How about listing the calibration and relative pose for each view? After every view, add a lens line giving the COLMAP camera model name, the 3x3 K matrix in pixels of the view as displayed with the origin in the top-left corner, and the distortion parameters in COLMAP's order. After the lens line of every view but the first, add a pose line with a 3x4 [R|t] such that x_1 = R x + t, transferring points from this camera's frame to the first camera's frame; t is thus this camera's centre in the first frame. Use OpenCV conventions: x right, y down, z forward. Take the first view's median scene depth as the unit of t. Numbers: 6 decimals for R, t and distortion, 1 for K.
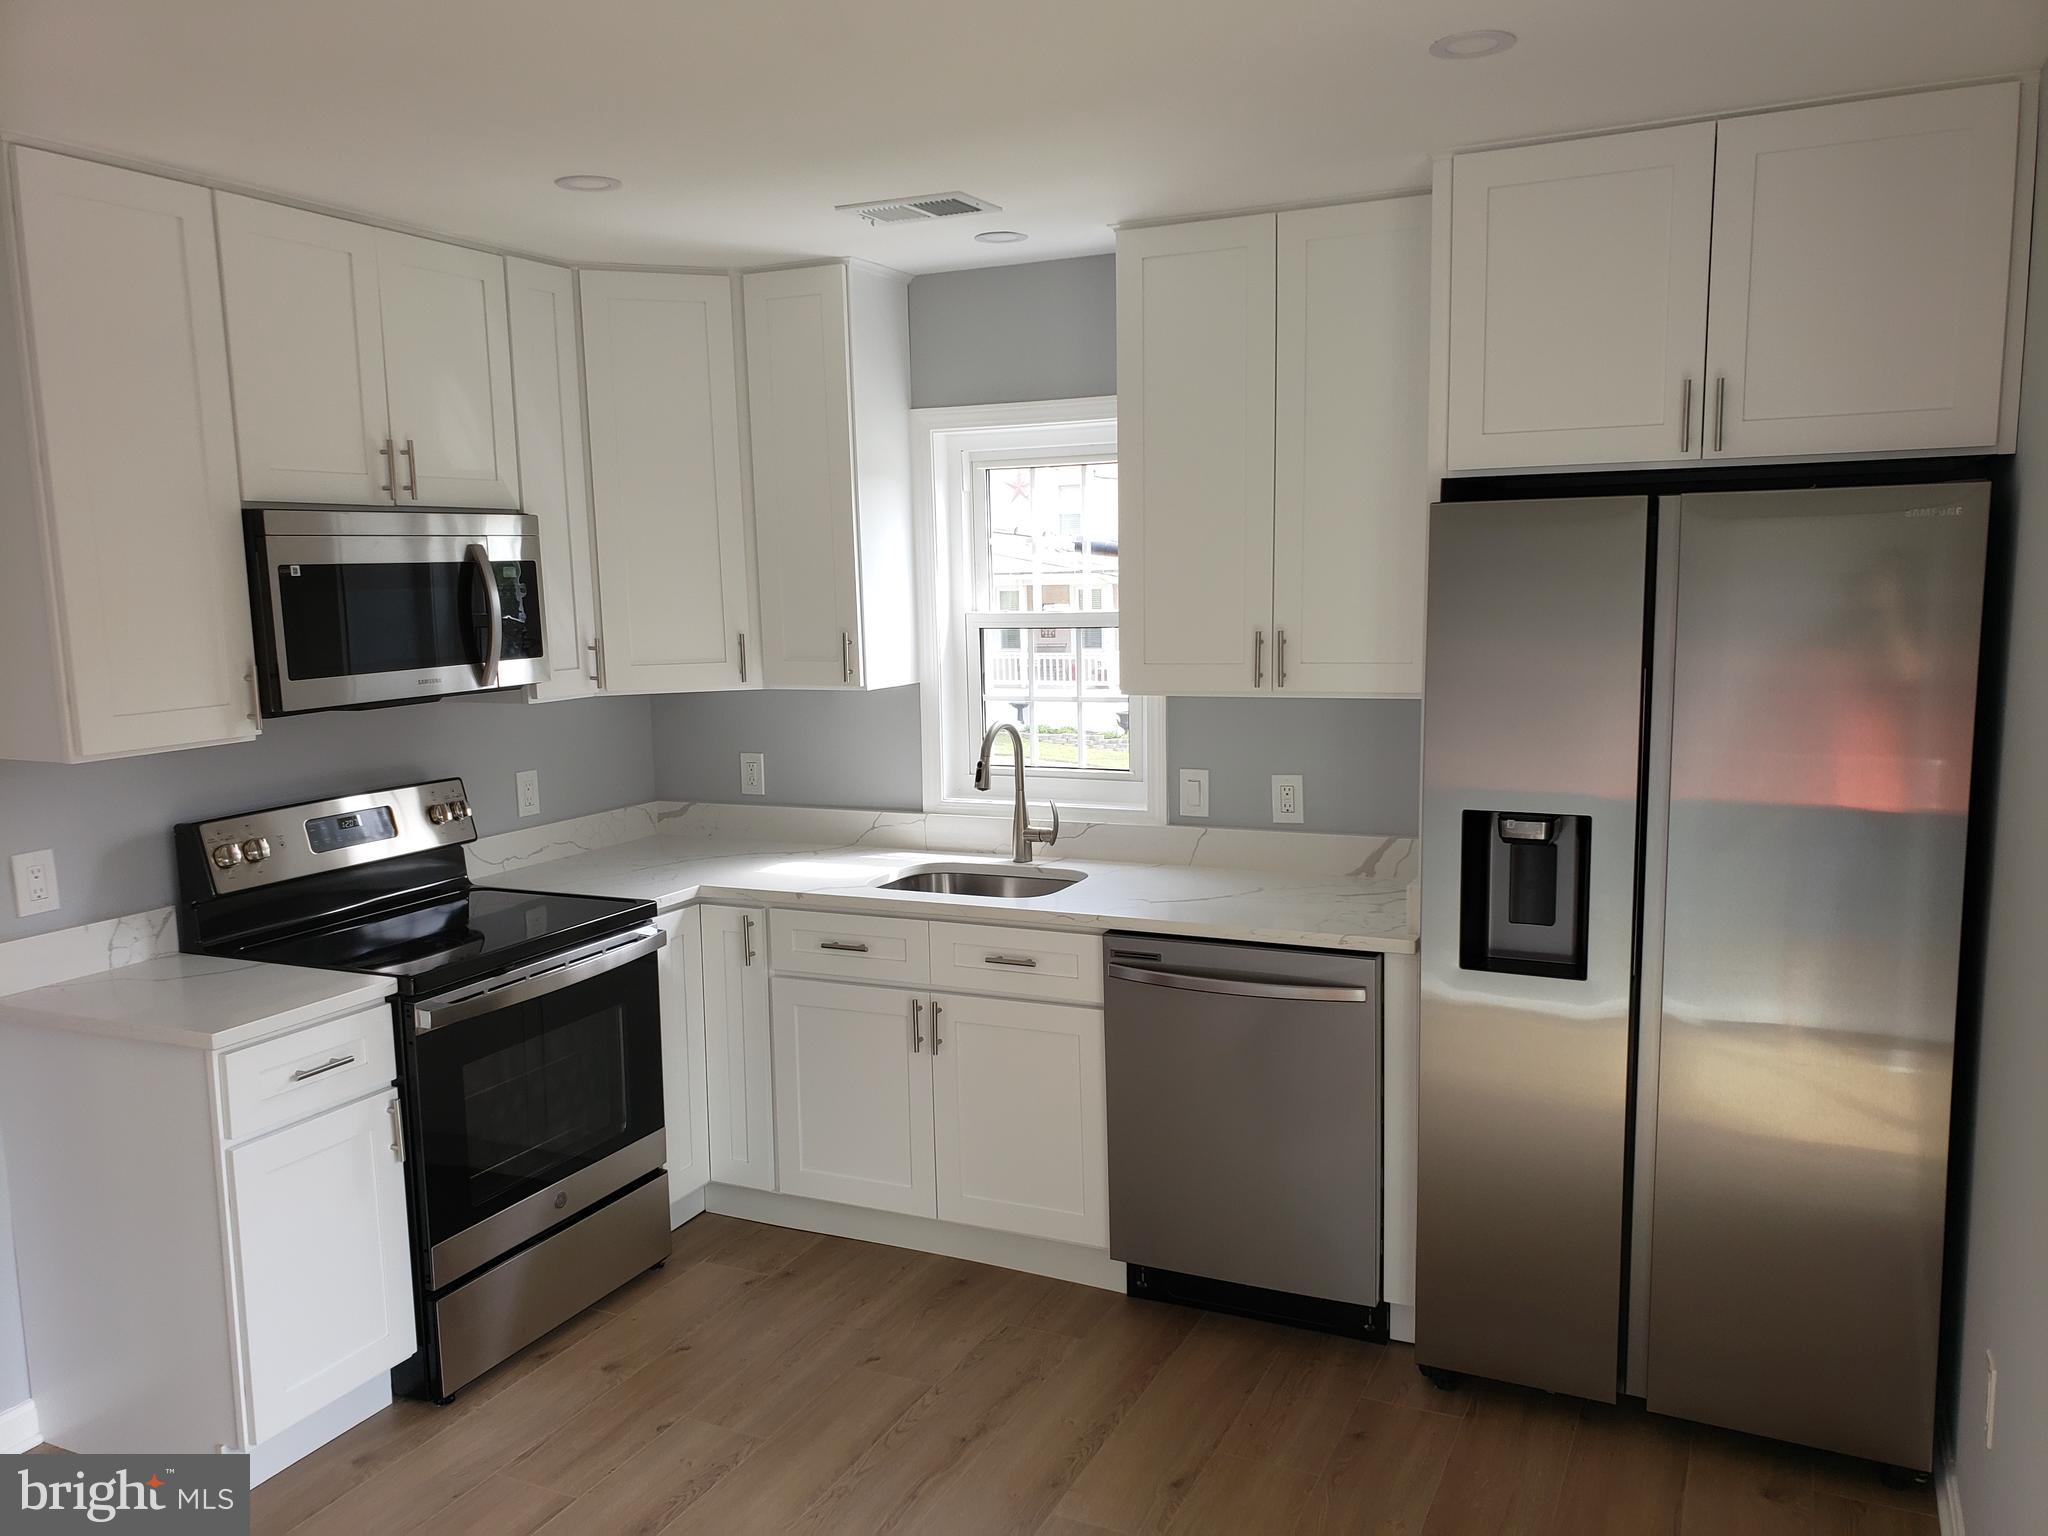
lens RADIAL K [[1591.6, 0, 1035.5], [0, 1591.6, 781.7], [0, 0, 1]] dist [0.065853, -0.052010]
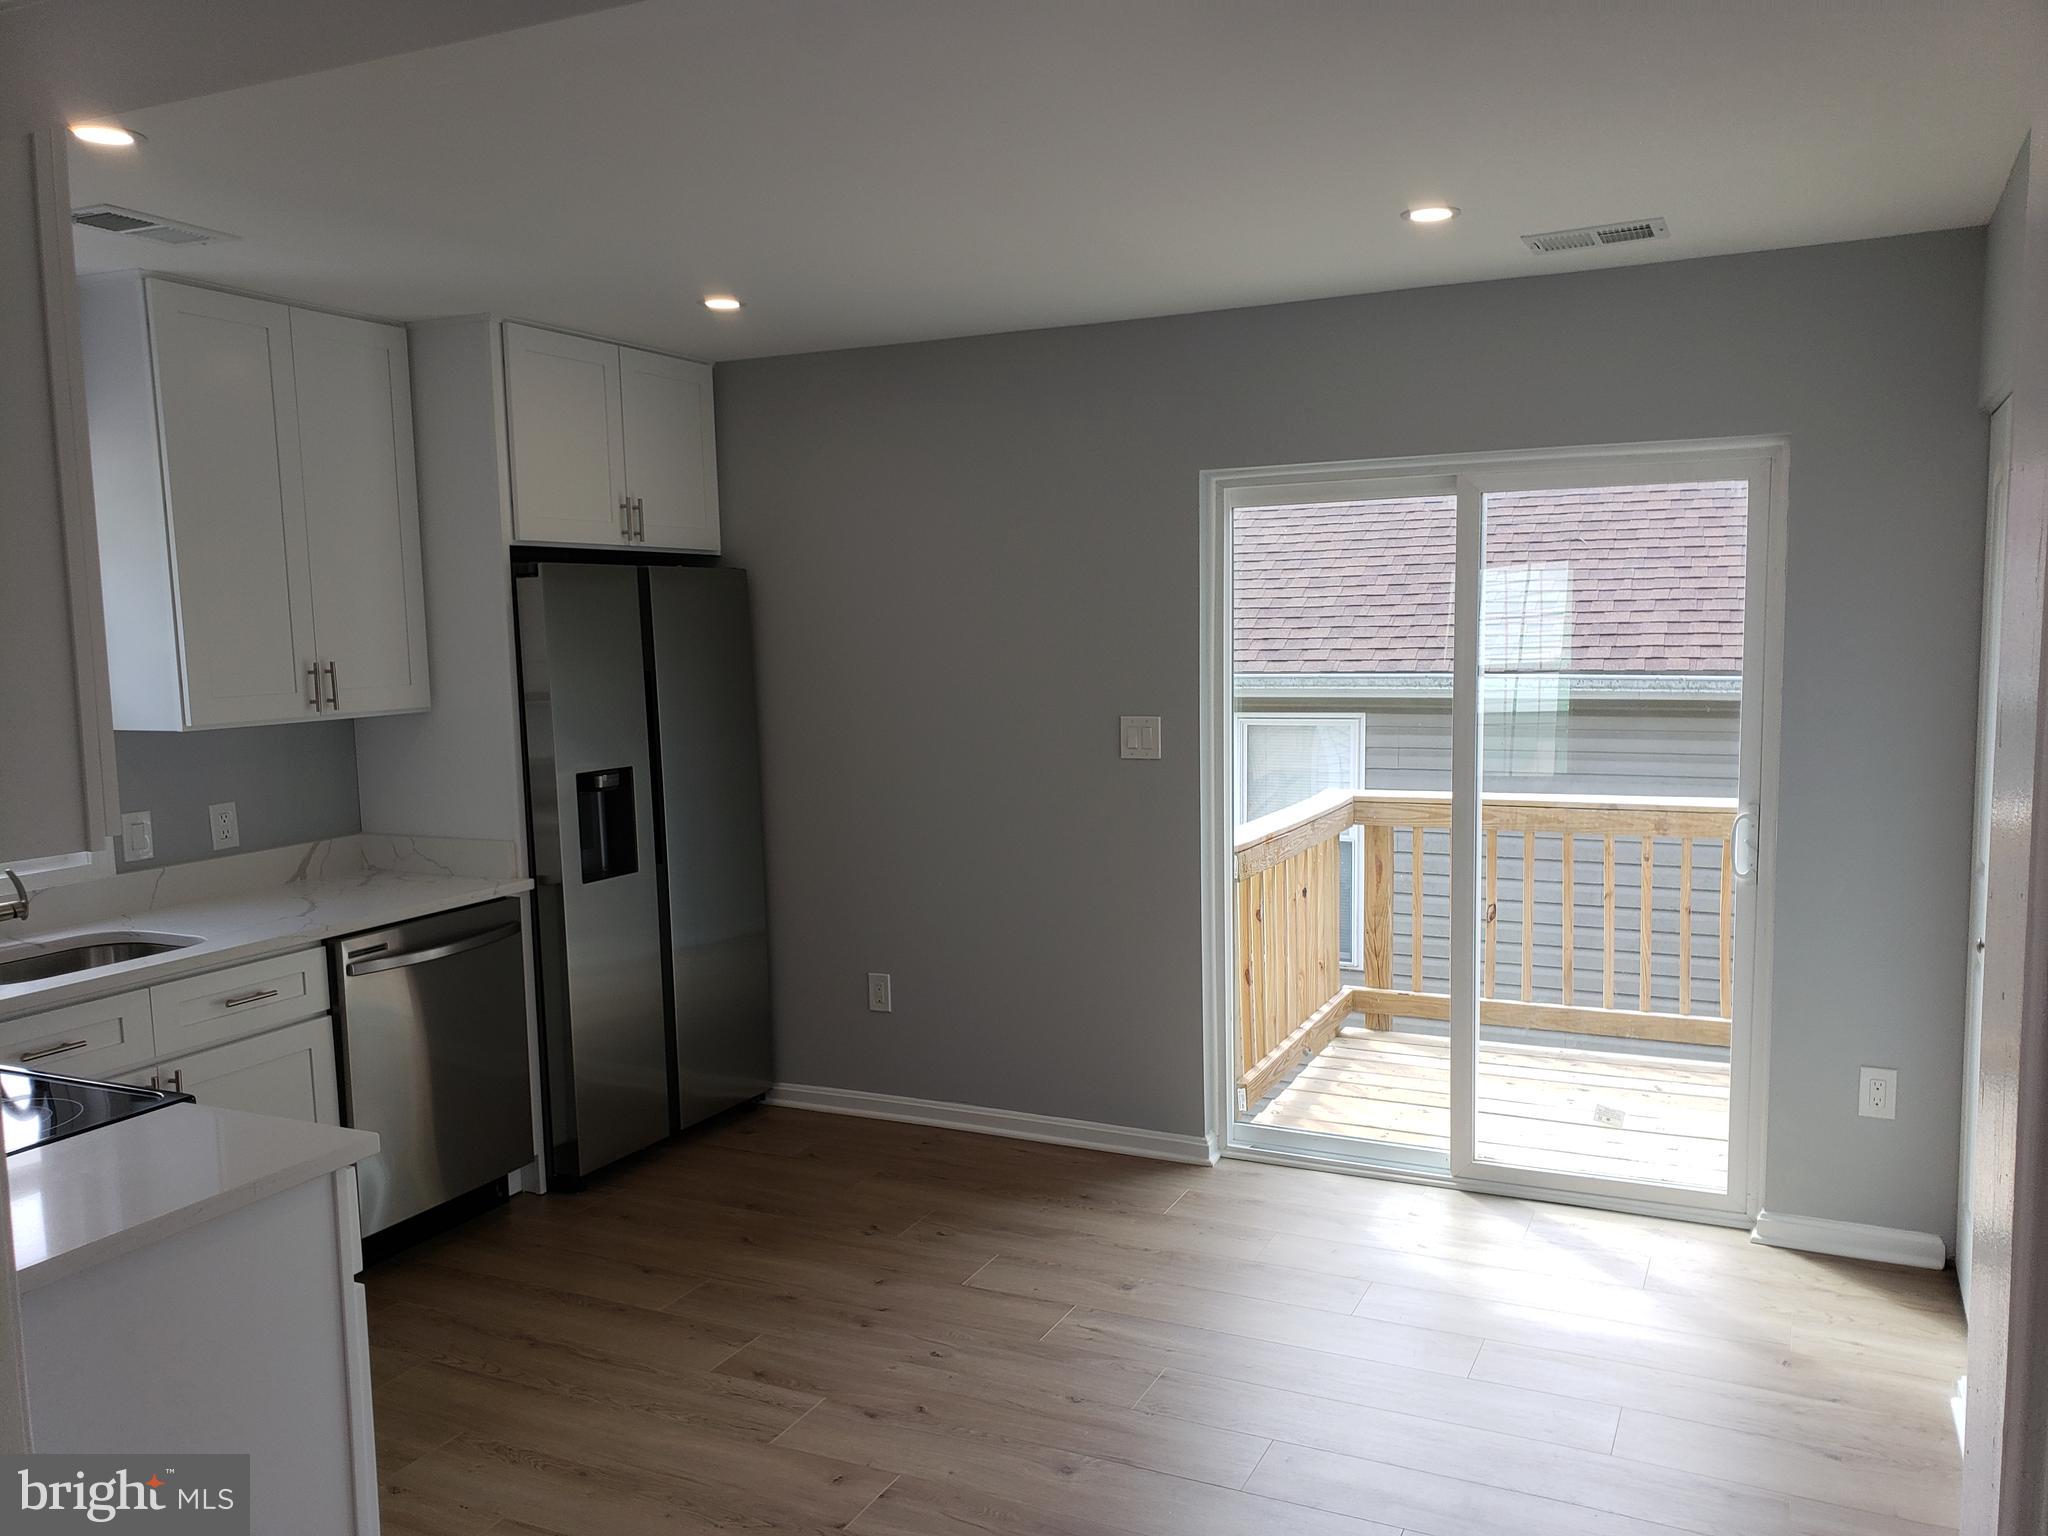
lens RADIAL K [[1591.6, 0, 1013.3], [0, 1591.6, 756.3], [0, 0, 1]] dist [0.065853, -0.052010]
pose [[0.012897, -0.068031, 0.997600, -0.957456], [0.153428, 0.986003, 0.065256, -0.025979], [-0.988076, 0.152219, 0.023155, 0.464957]]
